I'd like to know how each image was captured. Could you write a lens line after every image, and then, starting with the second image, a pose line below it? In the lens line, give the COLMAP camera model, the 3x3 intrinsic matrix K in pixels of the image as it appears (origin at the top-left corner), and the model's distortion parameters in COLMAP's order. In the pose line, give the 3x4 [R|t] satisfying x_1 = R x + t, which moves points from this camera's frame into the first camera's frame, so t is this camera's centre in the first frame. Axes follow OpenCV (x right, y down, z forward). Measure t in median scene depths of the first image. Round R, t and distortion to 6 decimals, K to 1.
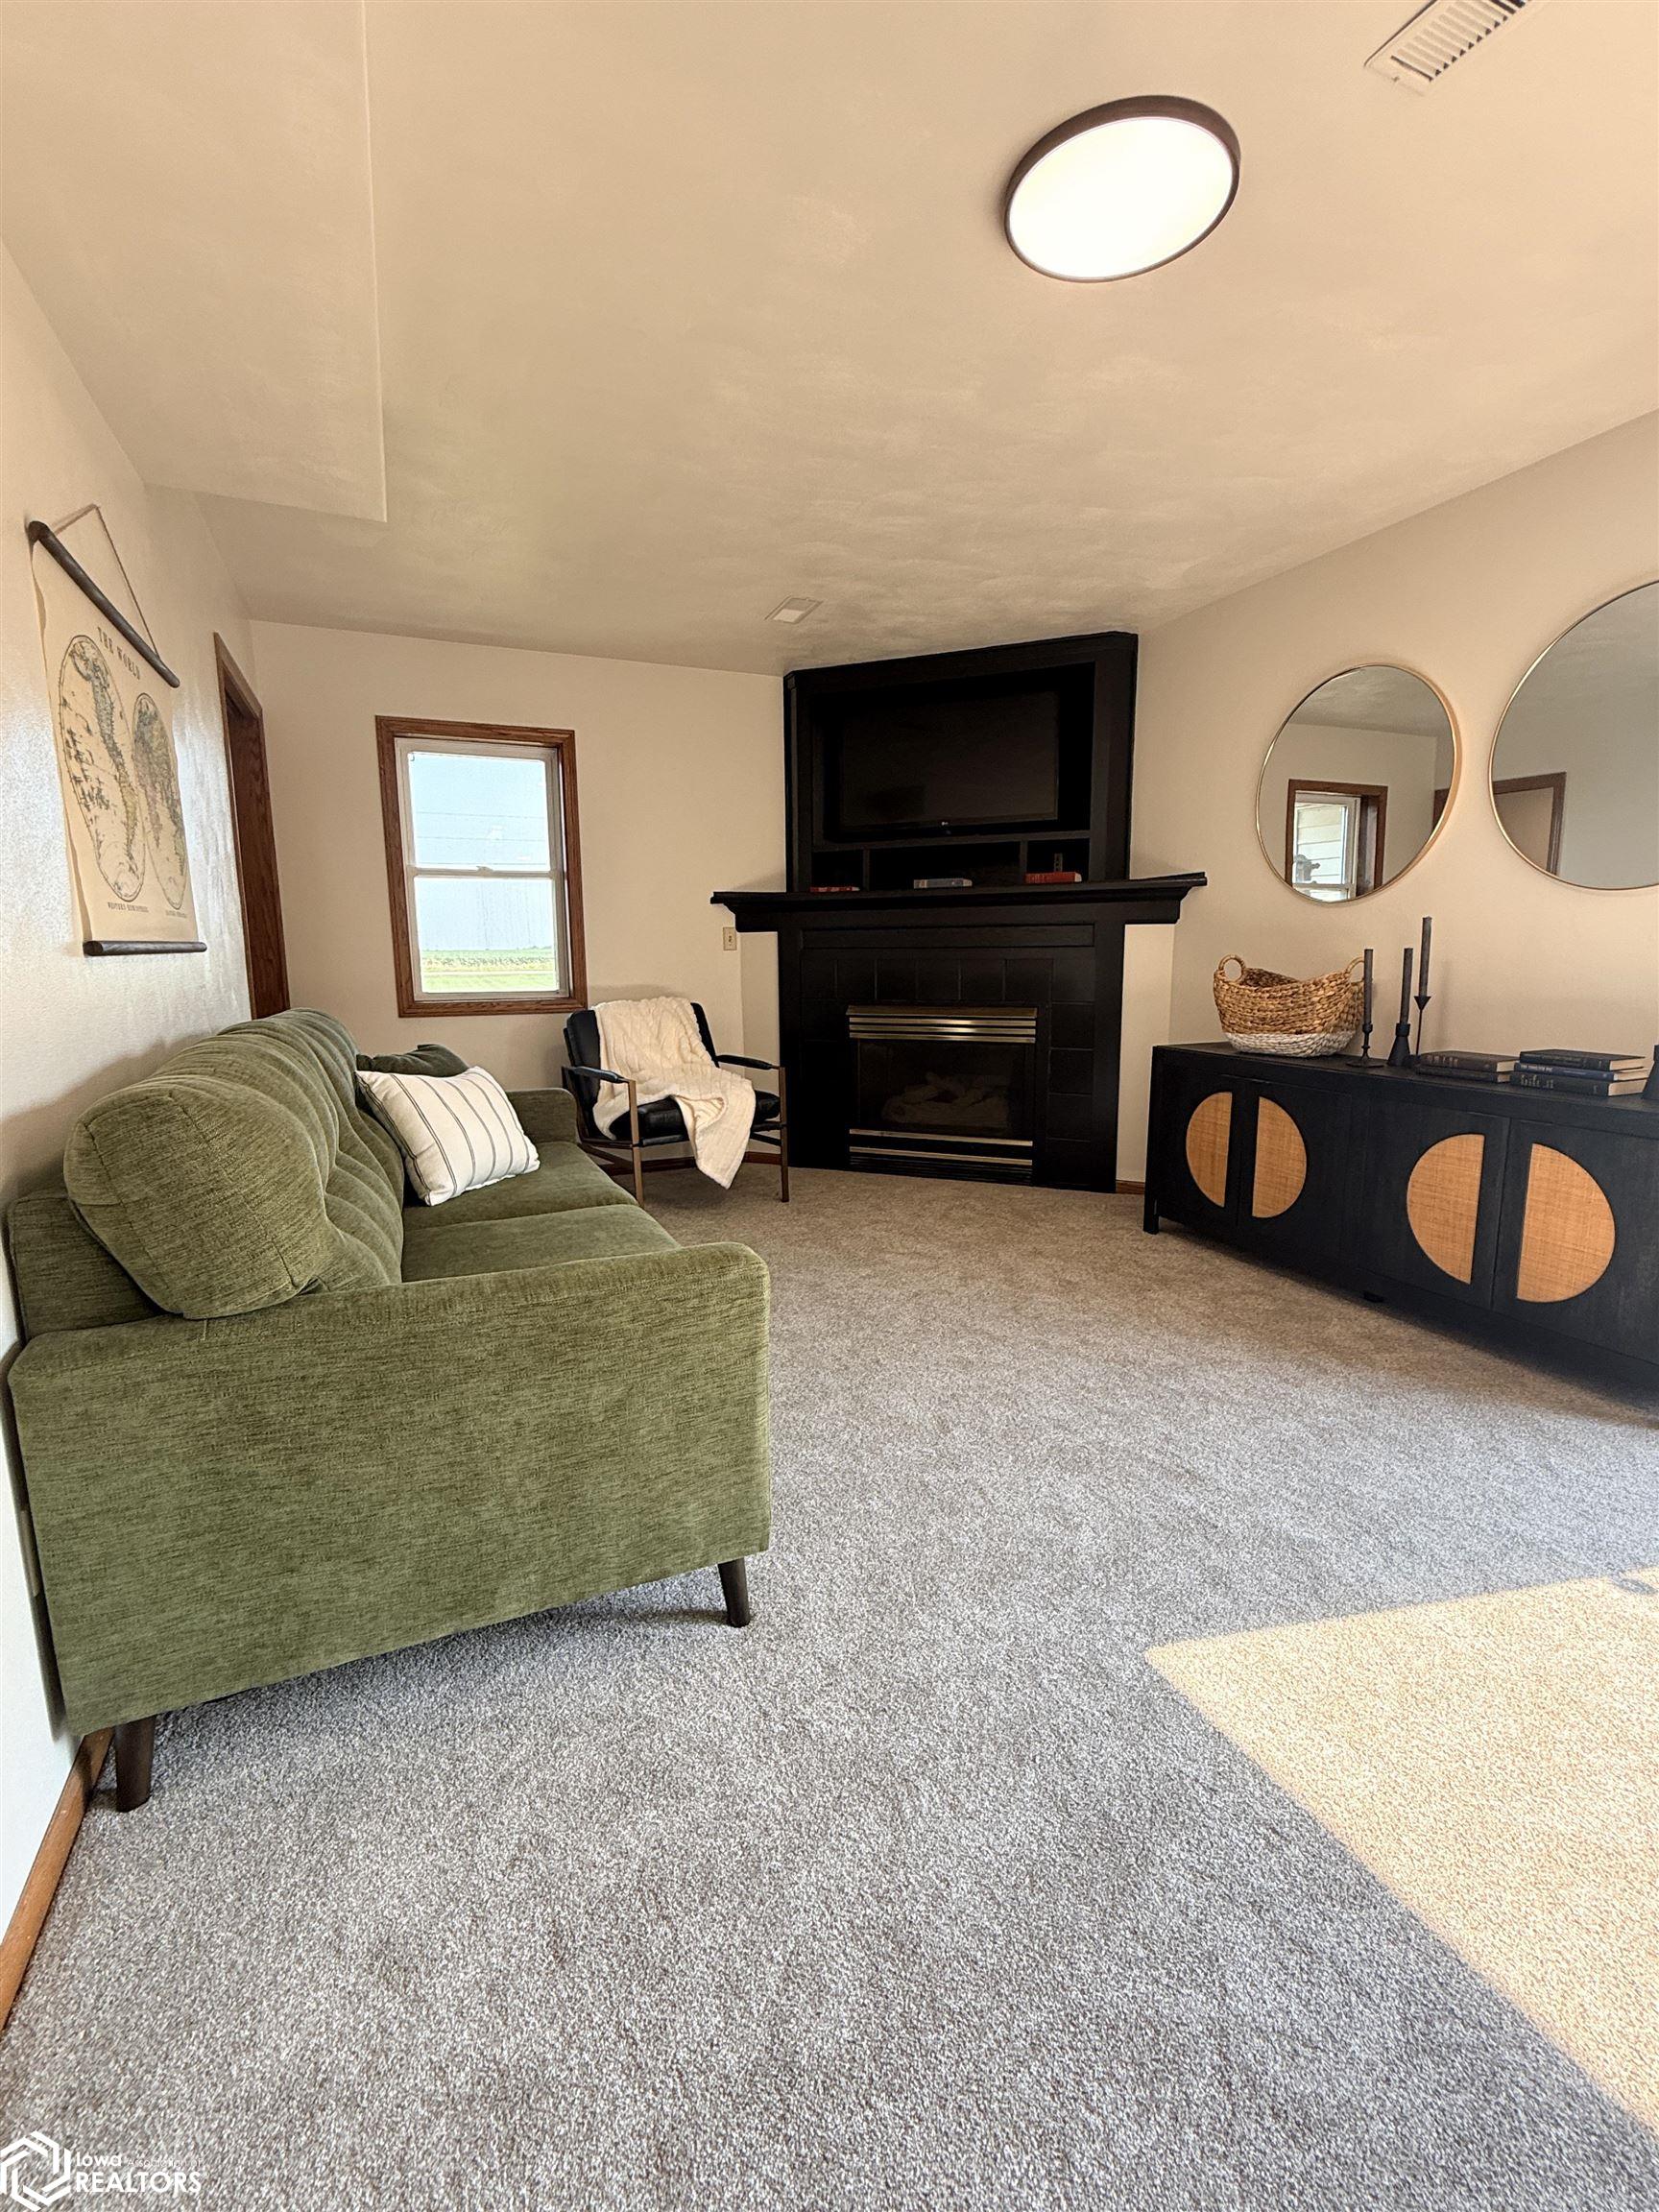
lens RADIAL K [[980.4, 0, 830.1], [0, 980.4, 1103.6], [0, 0, 1]] dist [0.002655, 0.000119]
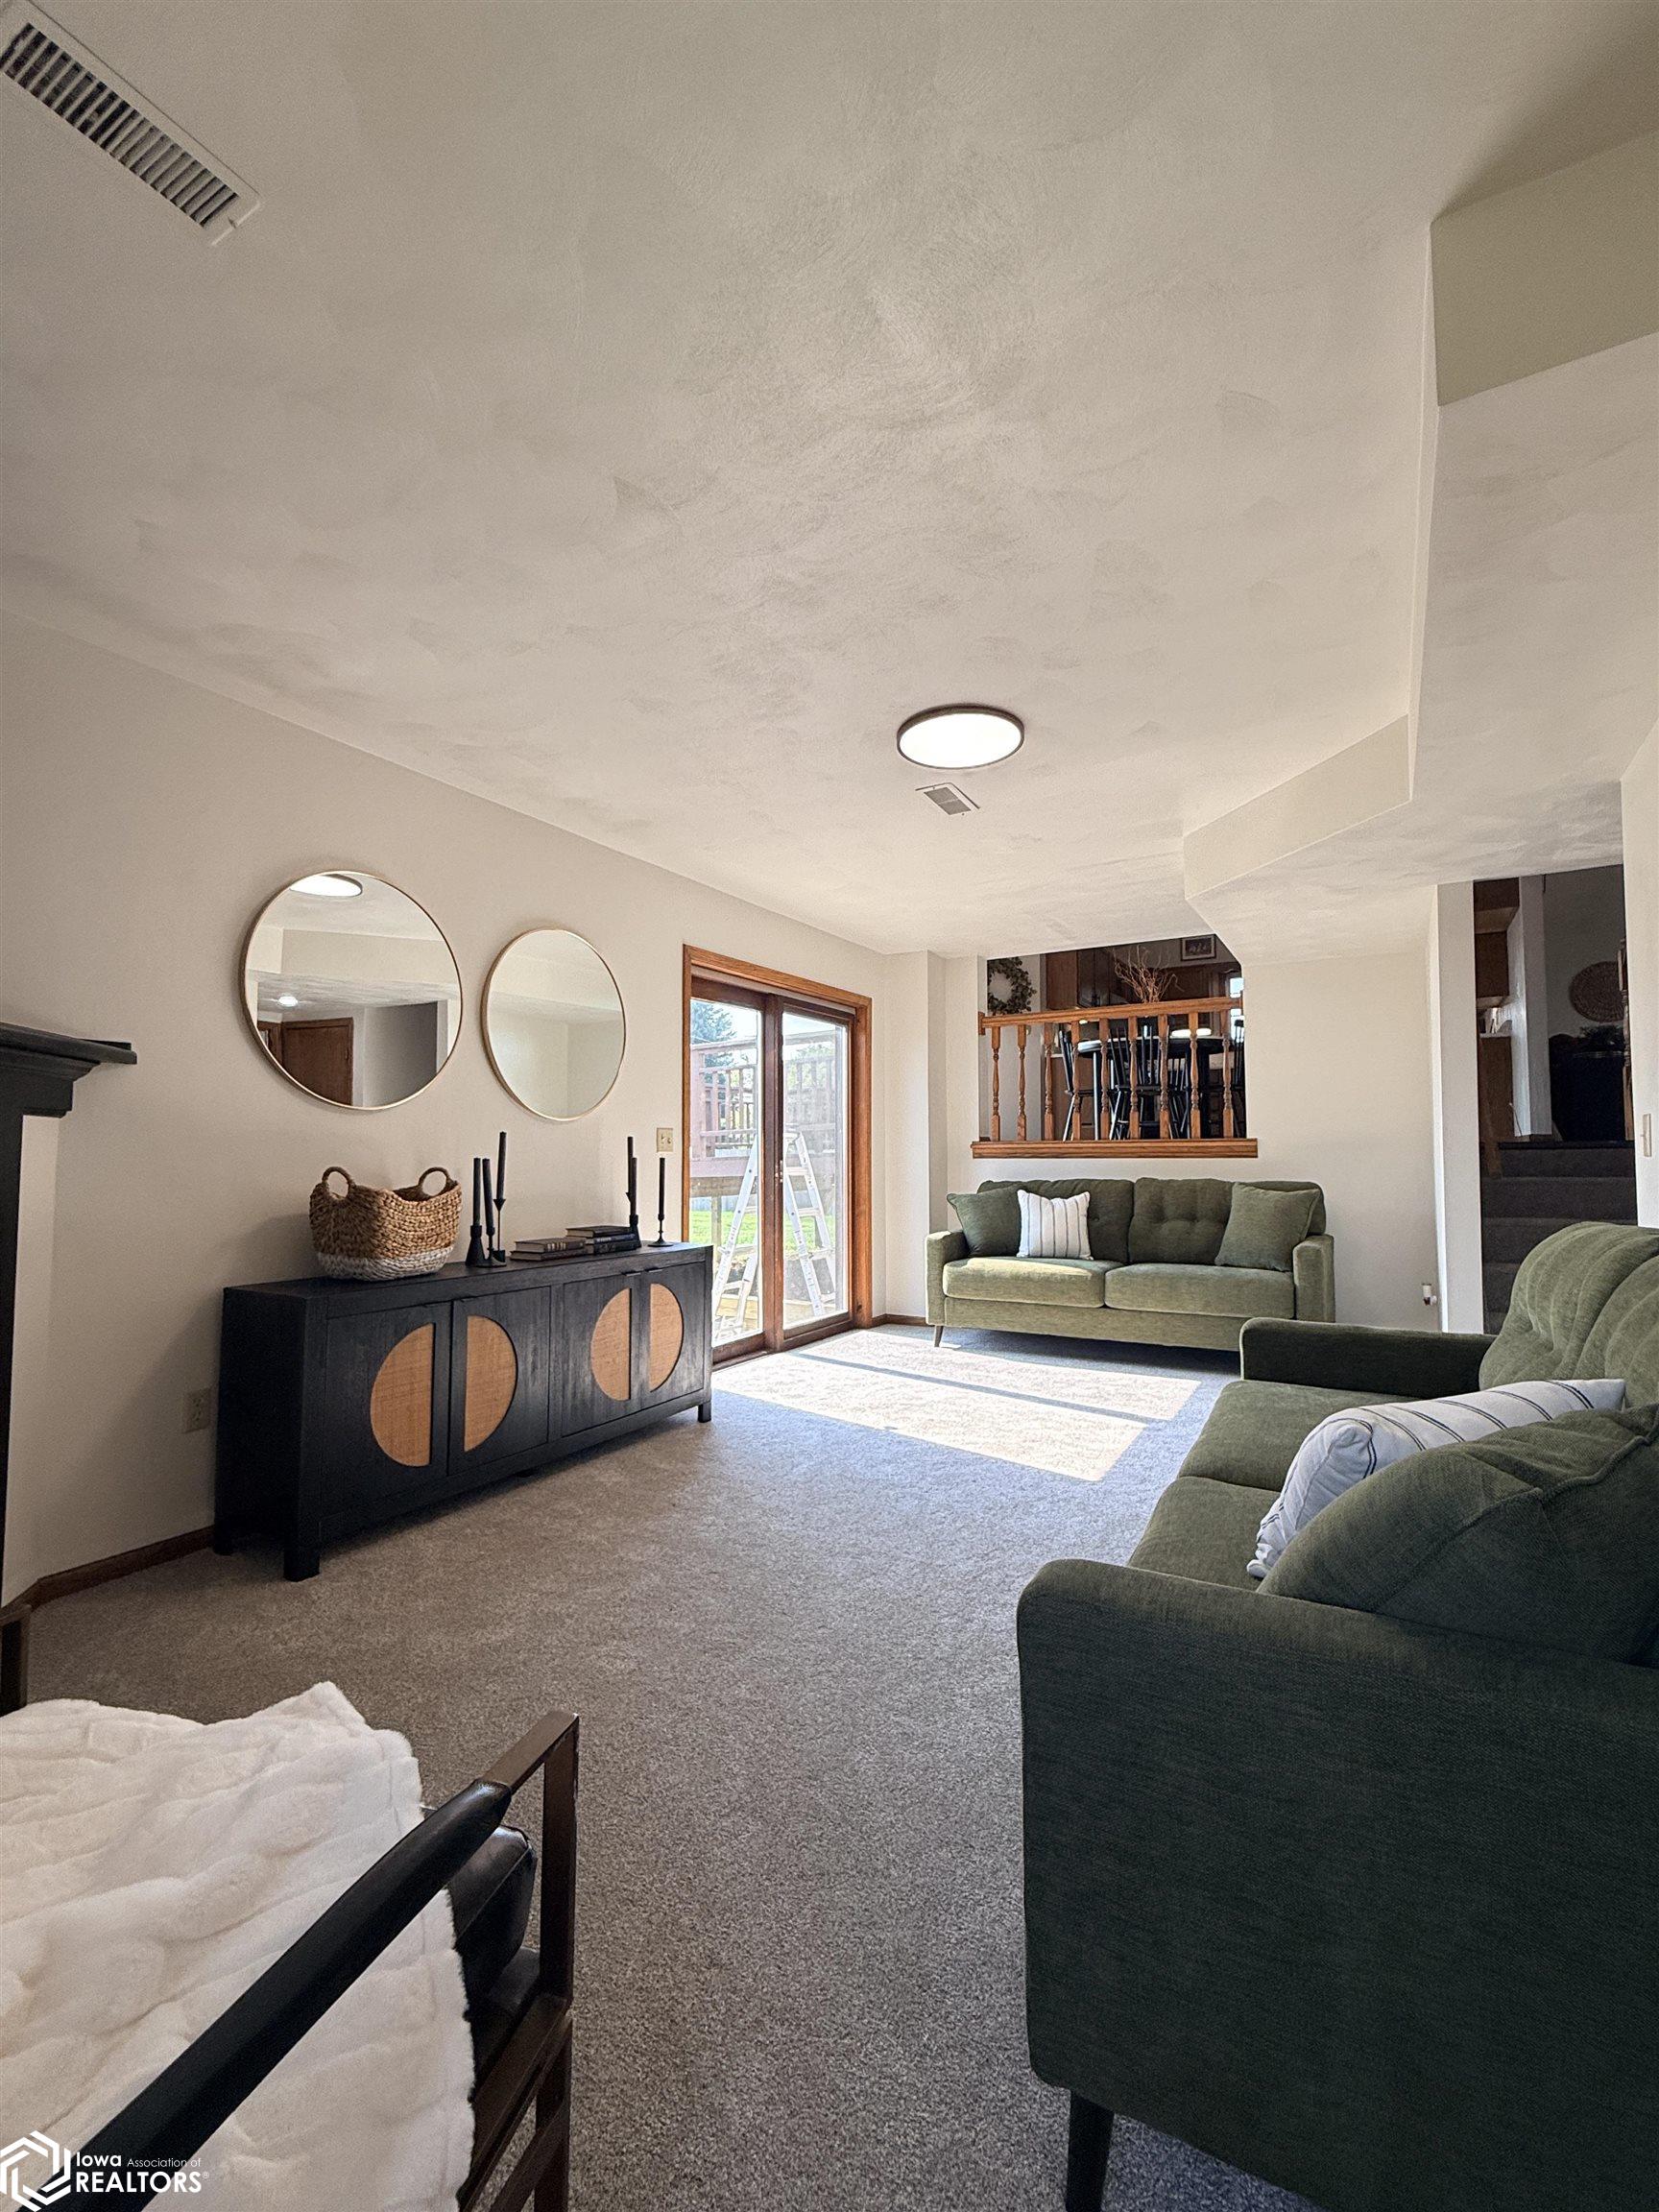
lens RADIAL K [[980.4, 0, 818.4], [0, 980.4, 1103.3], [0, 0, 1]] dist [0.002655, 0.000119]
pose [[-0.596228, 0.052695, 0.801084, -0.486921], [0.131085, 0.990842, 0.032387, -0.183800], [-0.792041, 0.124320, -0.597675, 1.206286]]
